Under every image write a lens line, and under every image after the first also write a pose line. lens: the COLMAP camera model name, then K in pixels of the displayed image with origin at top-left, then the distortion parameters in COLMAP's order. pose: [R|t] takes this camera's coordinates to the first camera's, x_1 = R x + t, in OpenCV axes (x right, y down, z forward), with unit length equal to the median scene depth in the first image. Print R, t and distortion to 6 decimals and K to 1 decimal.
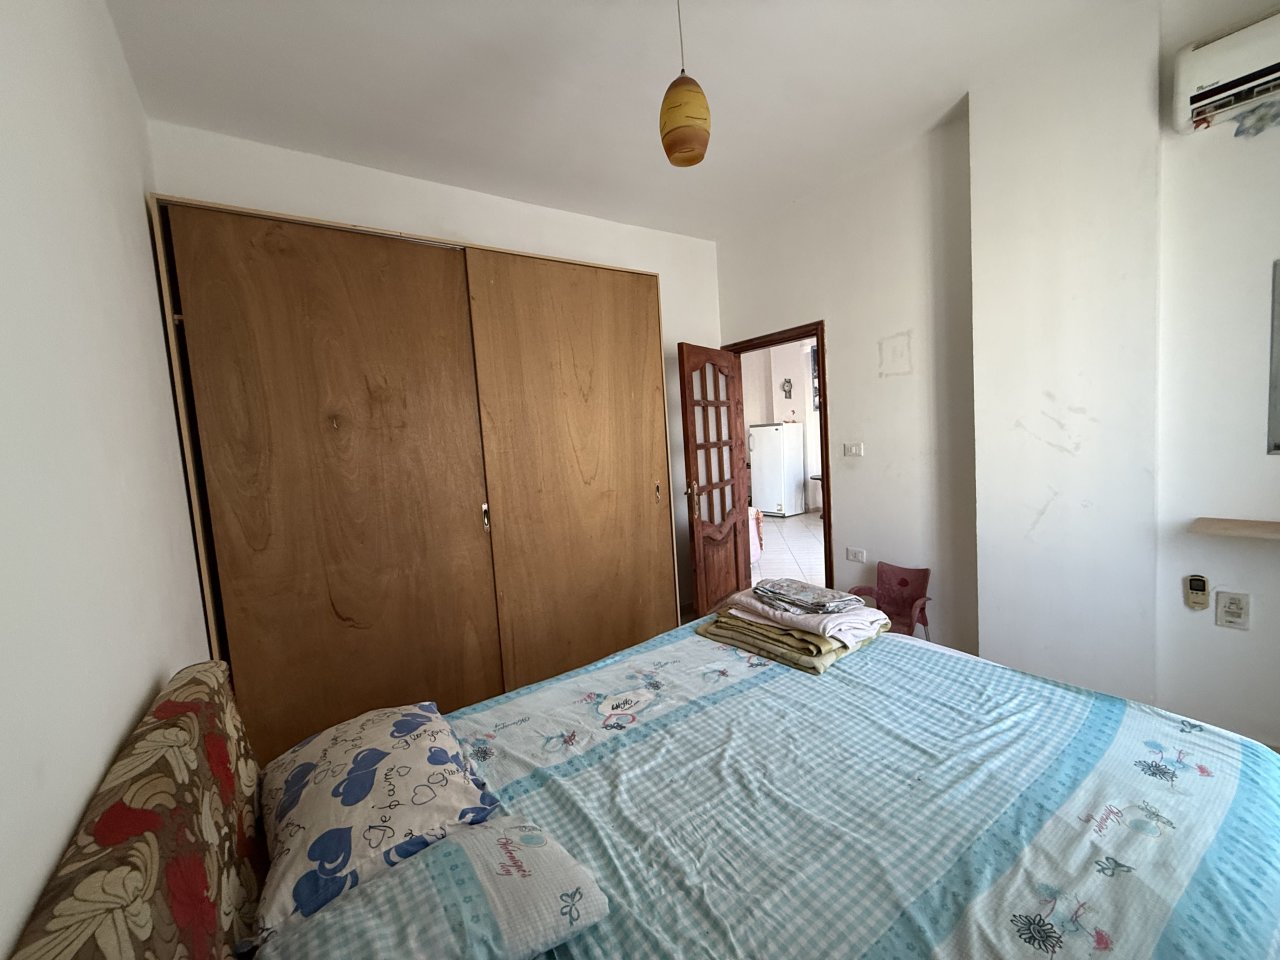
lens RADIAL K [[509.8, 0, 637.5], [0, 509.8, 484.0], [0, 0, 1]] dist [-0.002136, 0.000119]
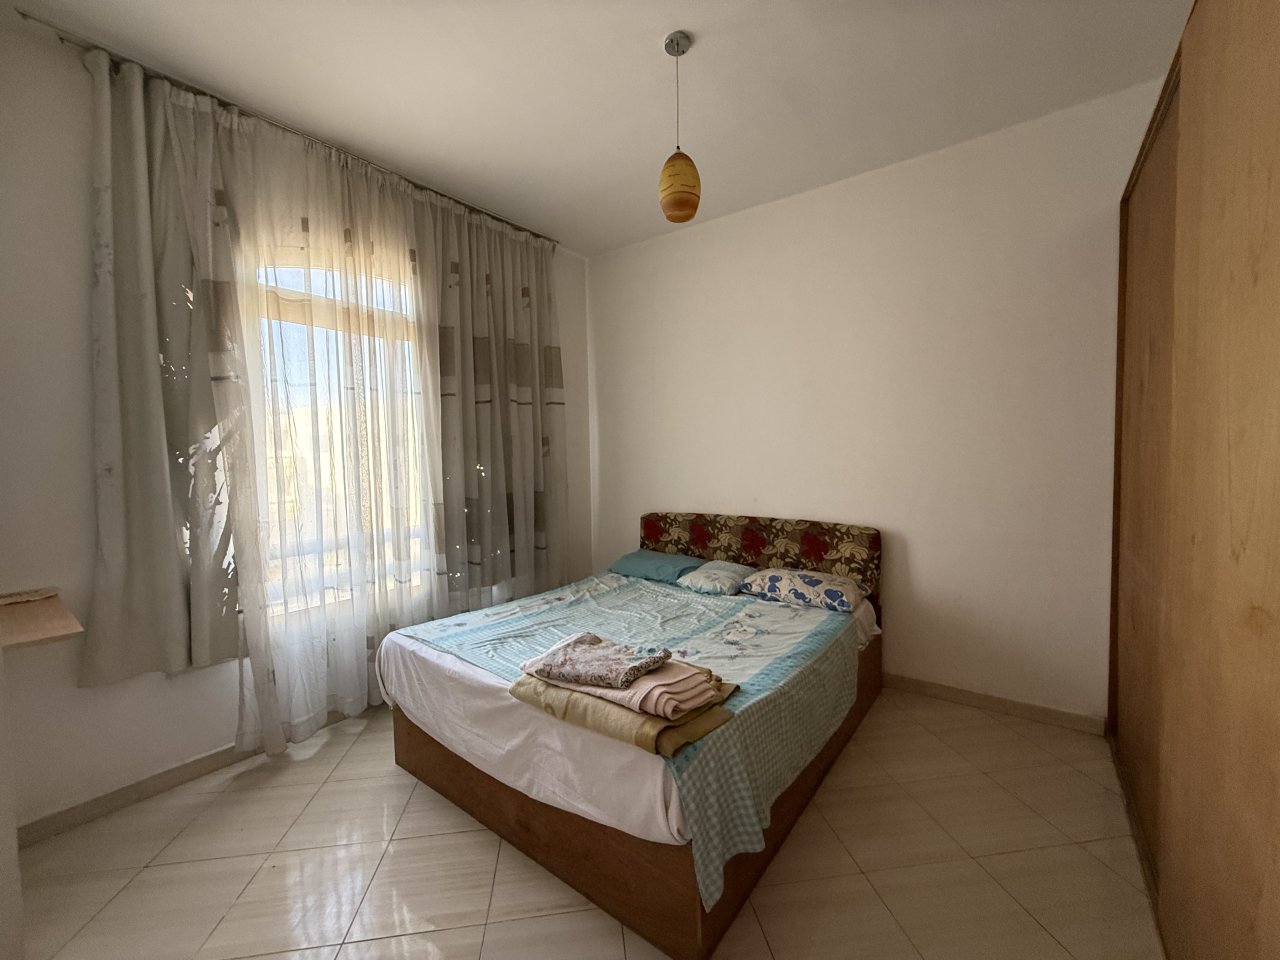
lens RADIAL K [[509.8, 0, 637.5], [0, 509.8, 484.0], [0, 0, 1]] dist [-0.002136, 0.000119]
pose [[-0.948099, 0.105458, -0.299980, 0.723090], [0.059737, 0.985676, 0.157715, -0.242464], [0.312315, 0.131610, -0.940818, 2.534693]]
